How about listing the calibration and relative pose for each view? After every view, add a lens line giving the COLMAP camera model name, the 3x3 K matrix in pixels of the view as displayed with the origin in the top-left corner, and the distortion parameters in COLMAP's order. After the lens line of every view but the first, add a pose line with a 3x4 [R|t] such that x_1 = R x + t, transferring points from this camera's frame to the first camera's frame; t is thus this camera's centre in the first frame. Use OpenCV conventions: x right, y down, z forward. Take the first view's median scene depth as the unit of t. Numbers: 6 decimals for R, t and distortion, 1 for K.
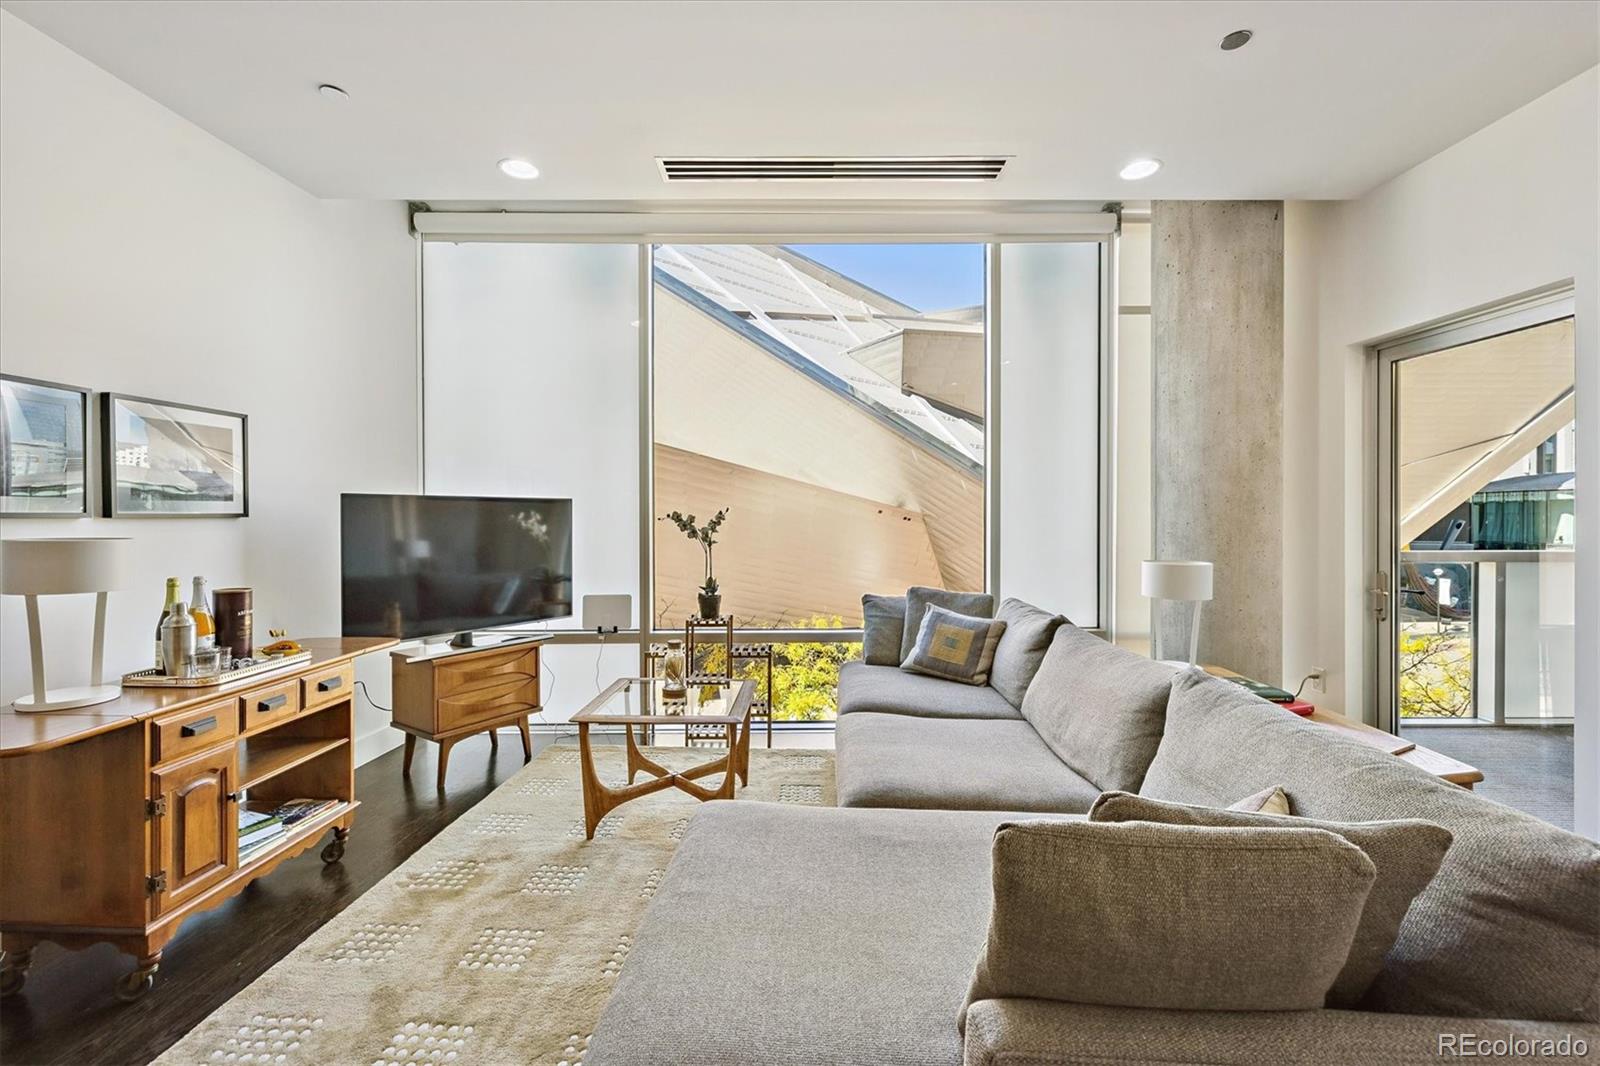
lens RADIAL K [[674.7, 0, 802.4], [0, 674.7, 524.9], [0, 0, 1]] dist [0.000359, -0.000055]
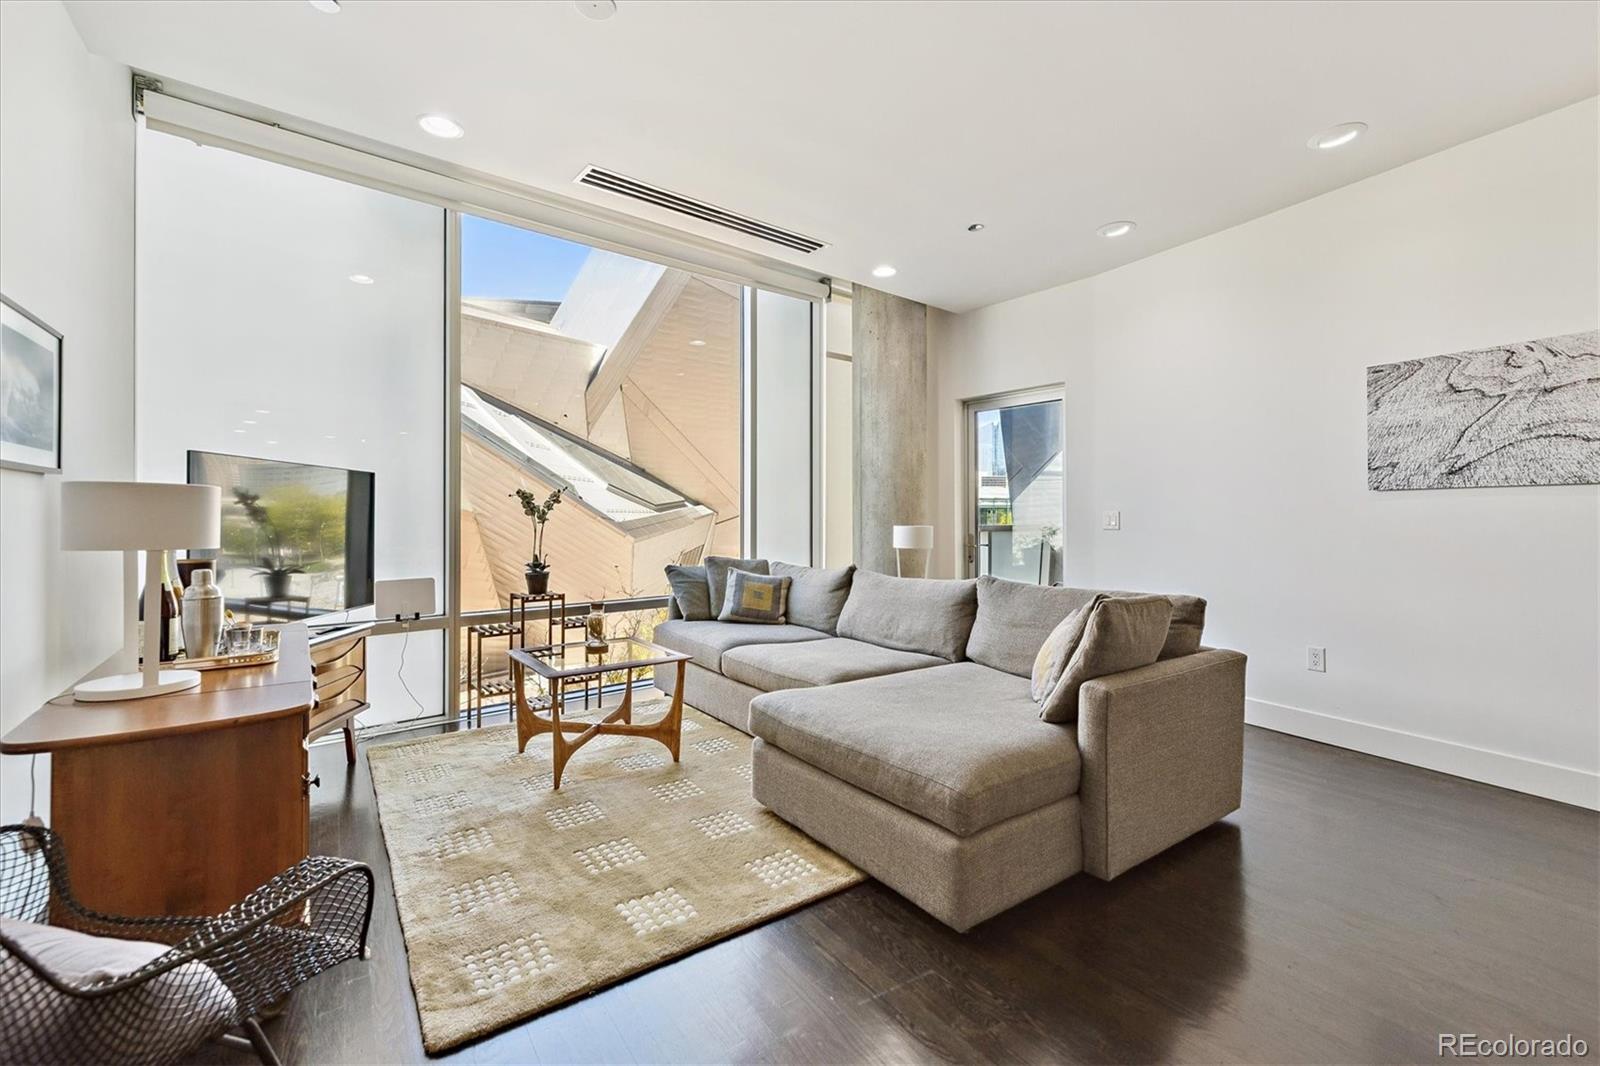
lens RADIAL K [[670.2, 0, 799.2], [0, 670.2, 516.1], [0, 0, 1]] dist [0.001704, -0.000220]
pose [[0.782722, 0.001285, 0.622370, -0.486572], [0.008389, 0.999885, -0.012616, 0.037947], [-0.622315, 0.015096, 0.782622, -0.051660]]
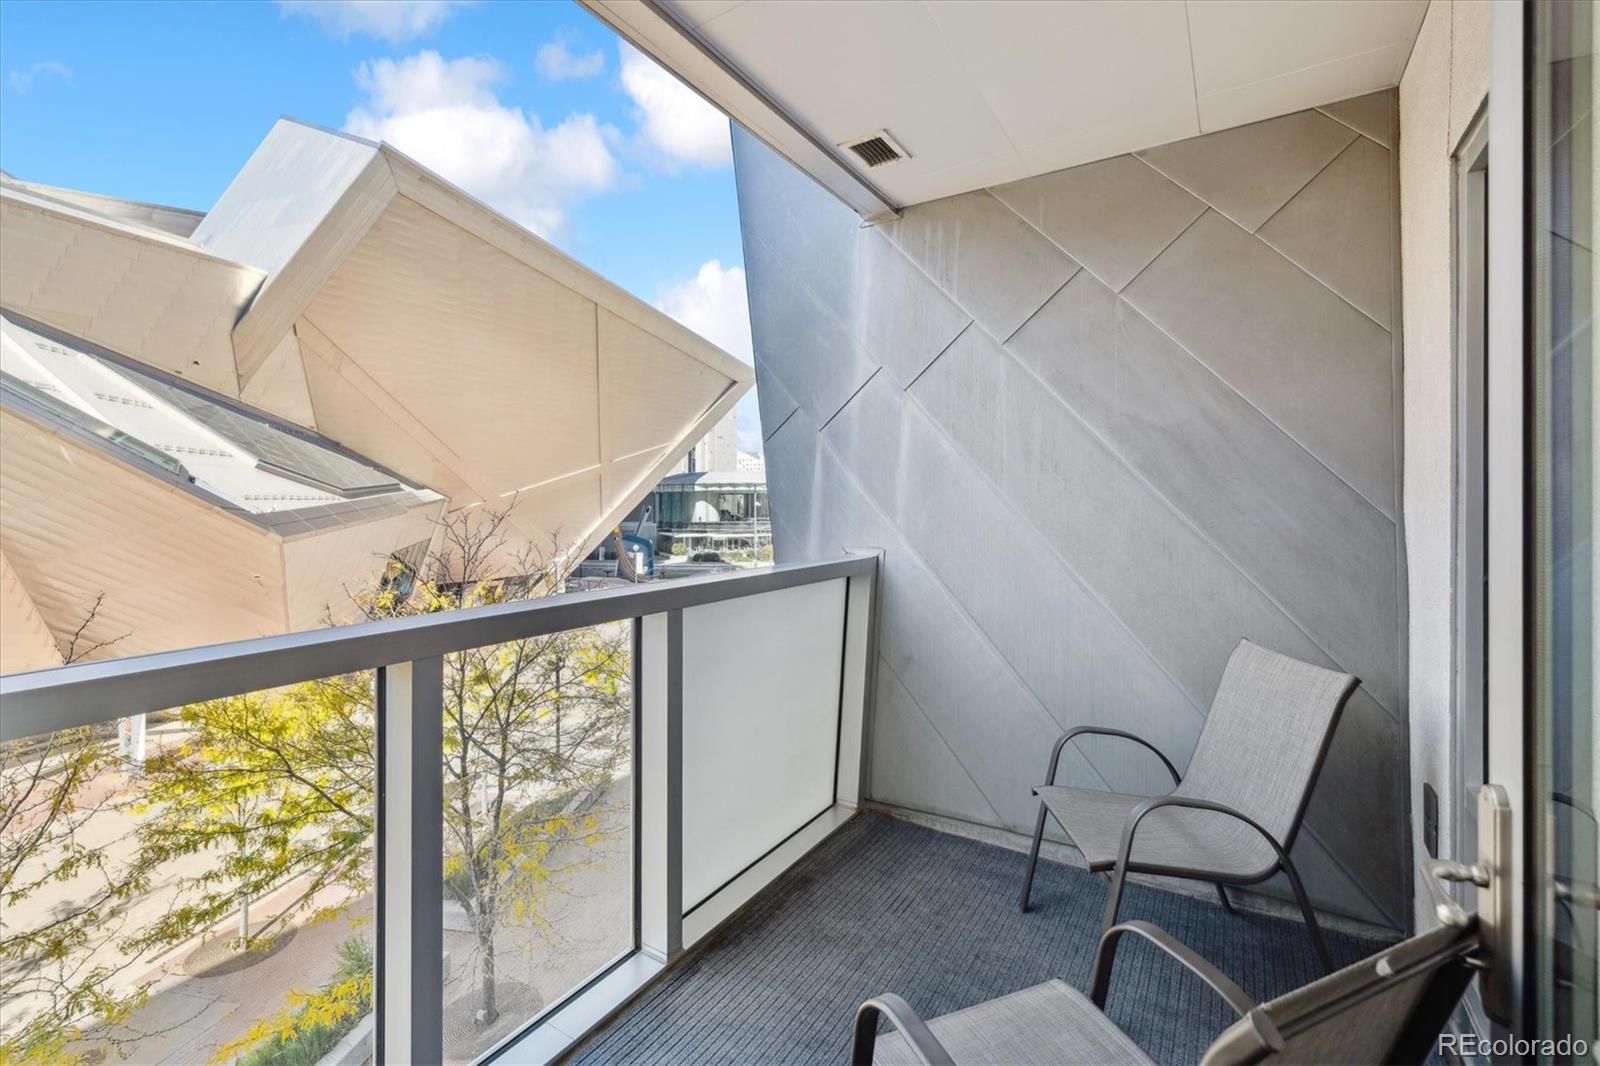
lens RADIAL K [[670.2, 0, 799.2], [0, 670.2, 516.1], [0, 0, 1]] dist [0.001704, -0.000220]
pose [[0.546897, -0.017823, 0.837010, 1.200061], [0.010828, 0.999840, 0.014216, -0.053619], [-0.837130, 0.001289, 0.547003, 1.161582]]
